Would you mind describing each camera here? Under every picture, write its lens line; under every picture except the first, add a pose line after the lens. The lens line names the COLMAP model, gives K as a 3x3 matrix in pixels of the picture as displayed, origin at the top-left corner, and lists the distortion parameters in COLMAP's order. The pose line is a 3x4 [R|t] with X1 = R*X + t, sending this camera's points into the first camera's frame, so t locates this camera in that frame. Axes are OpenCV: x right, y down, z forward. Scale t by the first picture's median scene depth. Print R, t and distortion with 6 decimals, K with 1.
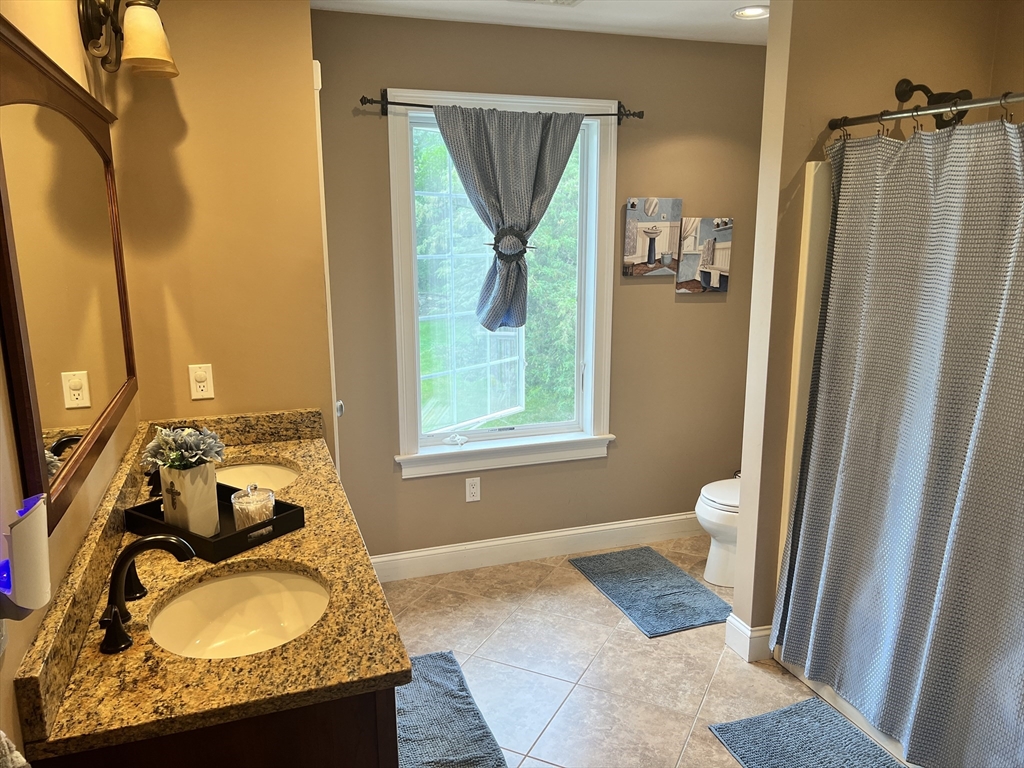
lens RADIAL K [[770.7, 0, 512.0], [0, 770.7, 384.0], [0, 0, 1]] dist [0.075305, -0.099358]
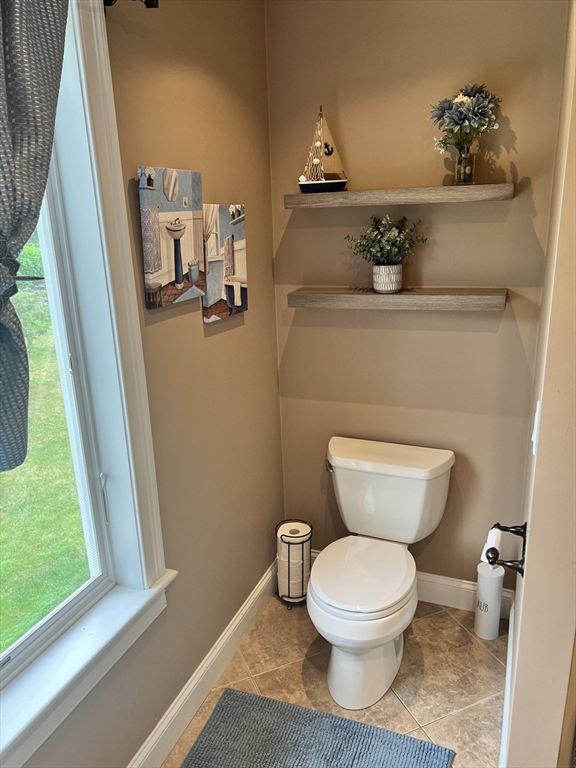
lens RADIAL K [[578.1, 0, 288.0], [0, 578.1, 384.0], [0, 0, 1]] dist [0.075305, -0.099358]
pose [[0.652453, -0.234937, 0.720493, -0.107014], [0.184171, 0.971386, 0.149969, -0.130486], [-0.735110, 0.034846, 0.677052, 0.632764]]
